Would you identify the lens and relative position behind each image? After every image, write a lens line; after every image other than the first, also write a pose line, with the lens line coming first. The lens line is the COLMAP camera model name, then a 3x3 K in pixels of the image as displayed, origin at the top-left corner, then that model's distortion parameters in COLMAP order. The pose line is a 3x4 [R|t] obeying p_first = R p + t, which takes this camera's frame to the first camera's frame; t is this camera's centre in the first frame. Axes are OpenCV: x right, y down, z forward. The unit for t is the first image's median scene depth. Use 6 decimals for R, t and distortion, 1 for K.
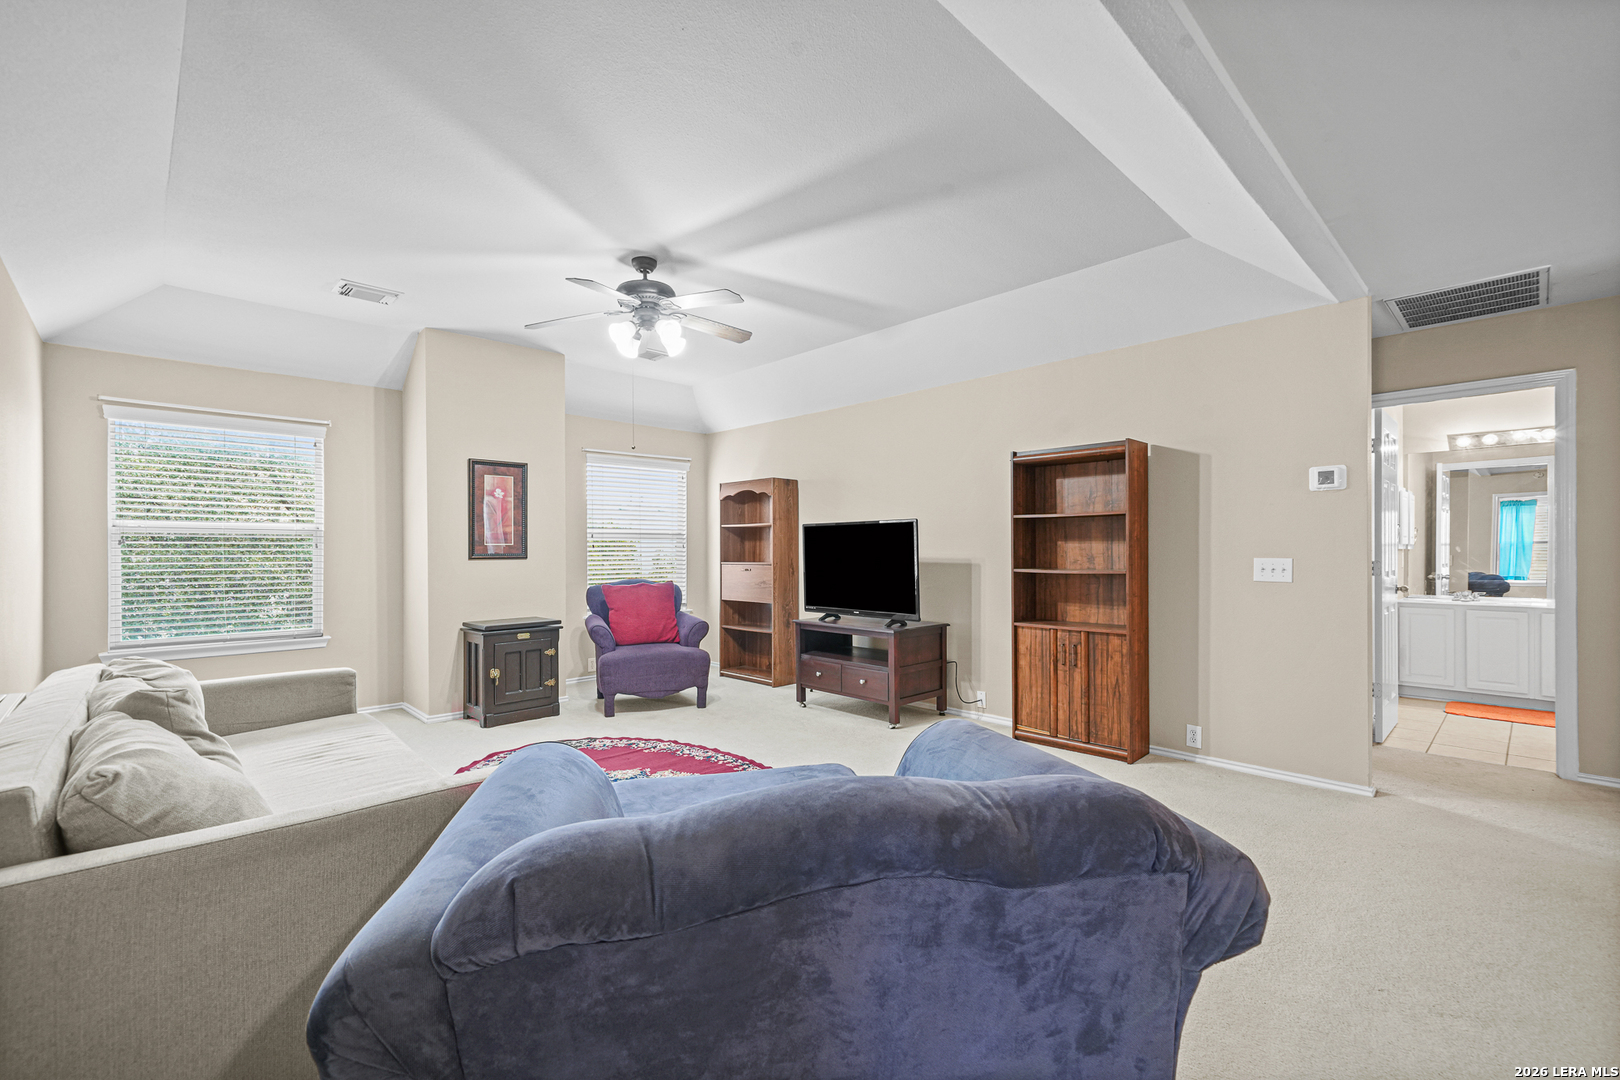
lens RADIAL K [[701.0, 0, 800.1], [0, 701.0, 548.4], [0, 0, 1]] dist [0.003670, 0.002339]
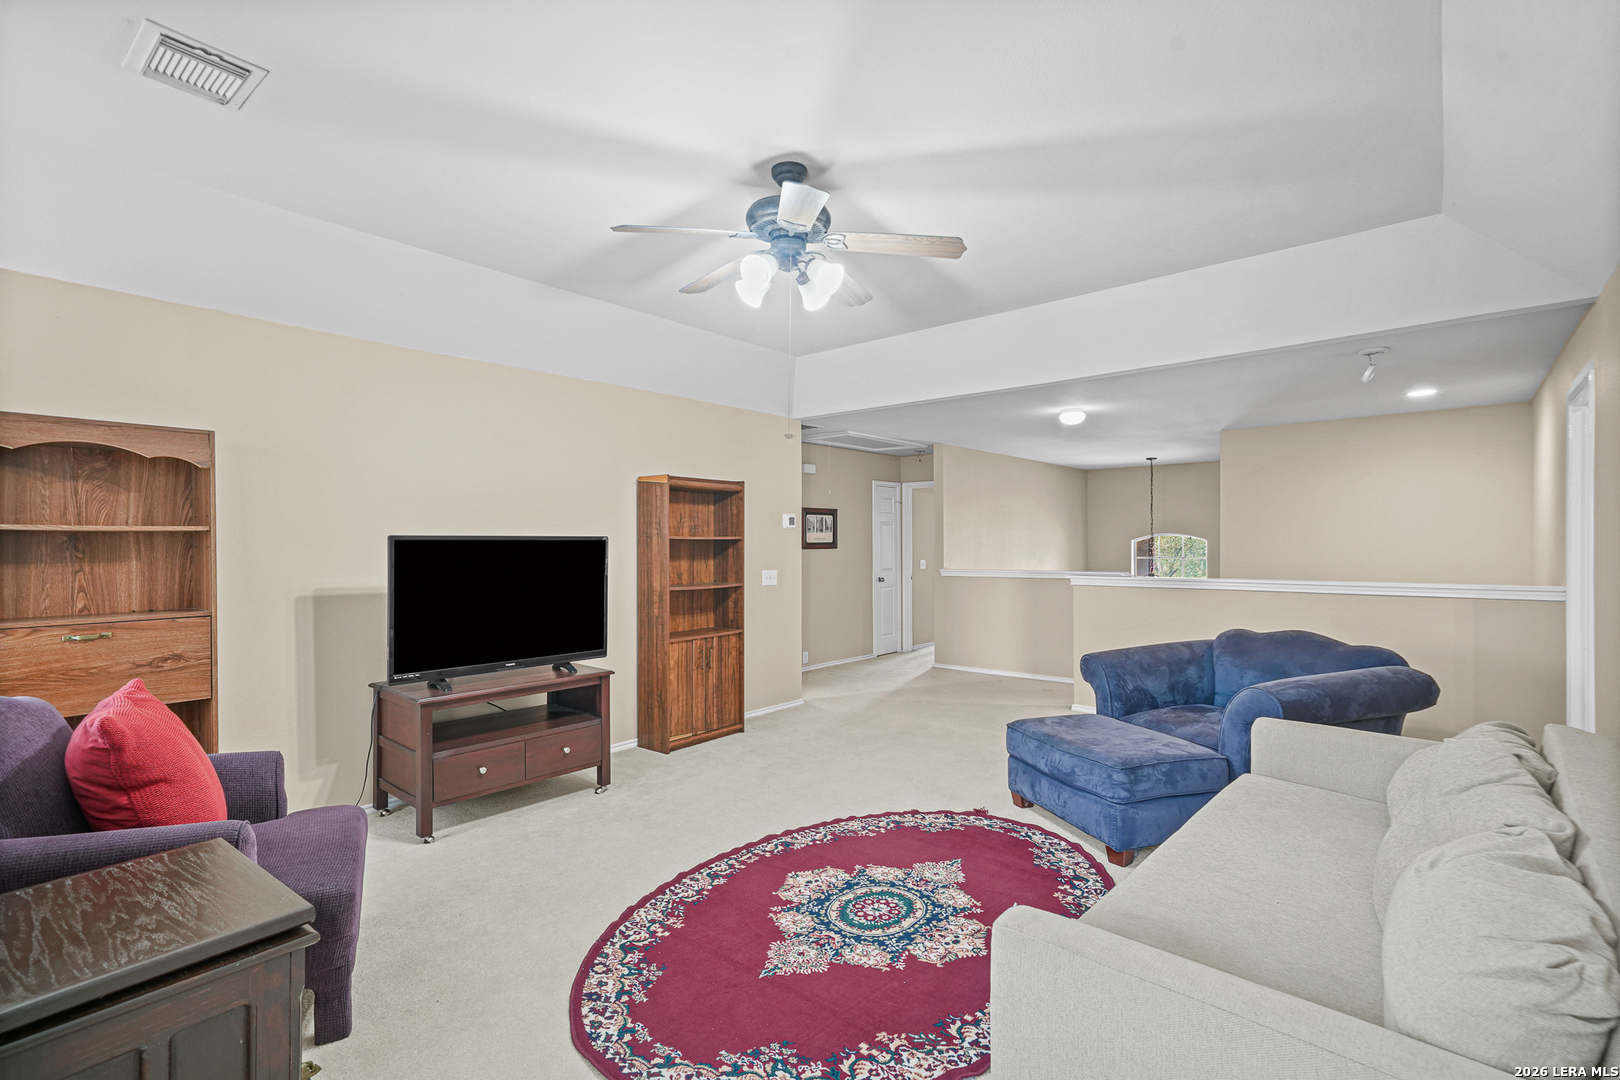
lens RADIAL K [[774.9, 0, 801.7], [0, 774.9, 543.0], [0, 0, 1]] dist [0.010951, 0.000637]
pose [[-0.117136, 0.007365, 0.993089, -0.883009], [0.006352, 0.999958, -0.006666, -0.029315], [-0.993096, 0.005527, -0.117178, 0.968238]]
